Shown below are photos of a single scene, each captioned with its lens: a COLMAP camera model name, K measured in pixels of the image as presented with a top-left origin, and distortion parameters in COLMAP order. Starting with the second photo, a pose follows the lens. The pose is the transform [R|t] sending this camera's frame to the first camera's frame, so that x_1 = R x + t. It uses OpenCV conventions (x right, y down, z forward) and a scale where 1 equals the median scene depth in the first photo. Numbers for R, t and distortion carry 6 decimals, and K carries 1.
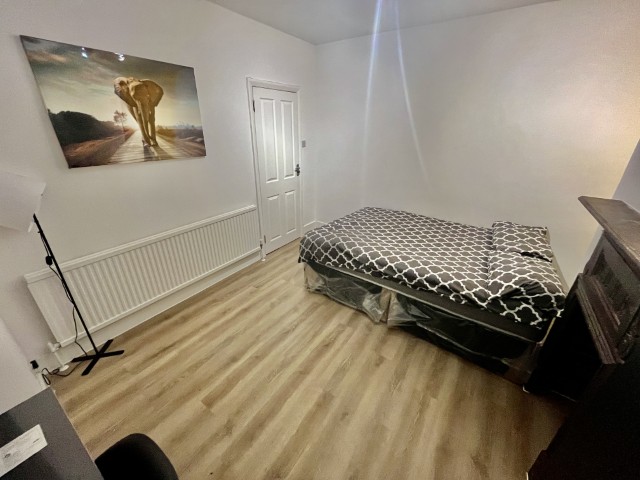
lens RADIAL K [[258.9, 0, 319.8], [0, 258.9, 239.6], [0, 0, 1]] dist [-0.002547, -0.000750]
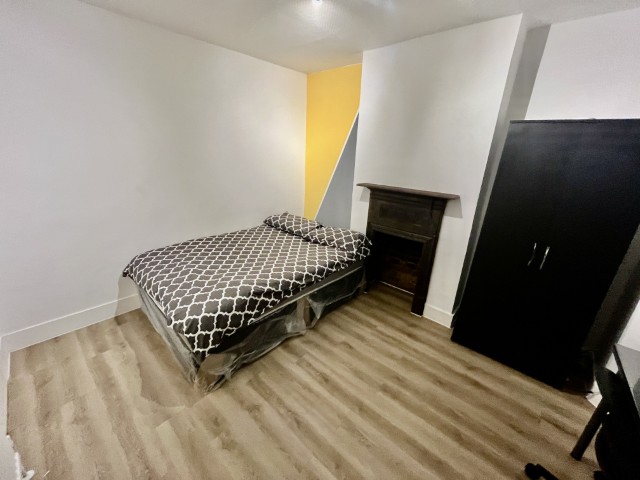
lens RADIAL K [[258.9, 0, 316.1], [0, 258.9, 242.7], [0, 0, 1]] dist [-0.002547, -0.000750]
pose [[0.125211, -0.344727, 0.930315, -0.675816], [0.372034, 0.885585, 0.278081, -0.298383], [-0.919735, 0.311290, 0.239135, 0.669758]]
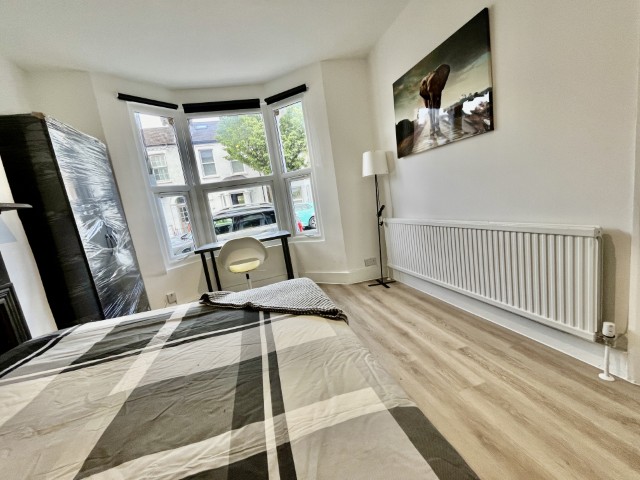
lens RADIAL K [[258.9, 0, 319.5], [0, 258.9, 237.7], [0, 0, 1]] dist [-0.002547, -0.000750]
pose [[-0.621928, 0.195134, -0.758372, 0.492412], [-0.187413, 0.903219, 0.386098, -0.294604], [0.760317, 0.382254, -0.525167, 1.341770]]
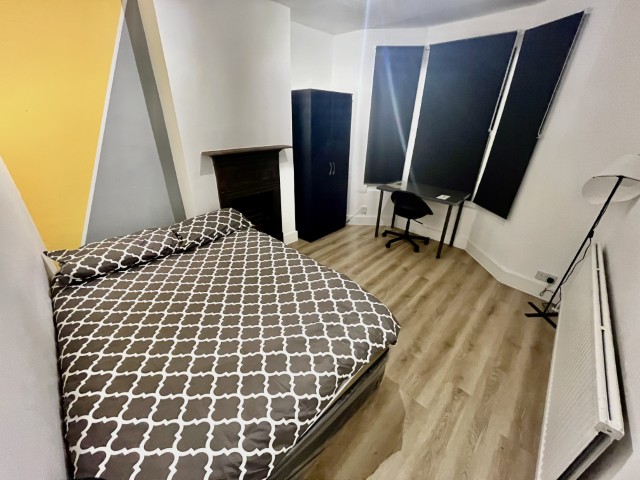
lens RADIAL K [[258.9, 0, 319.8], [0, 258.9, 239.9], [0, 0, 1]] dist [-0.002547, -0.000750]
pose [[-0.988245, -0.093376, 0.121045, 0.061104], [0.034273, 0.636312, 0.770670, -0.727104], [-0.148984, 0.765760, -0.625632, 1.609123]]
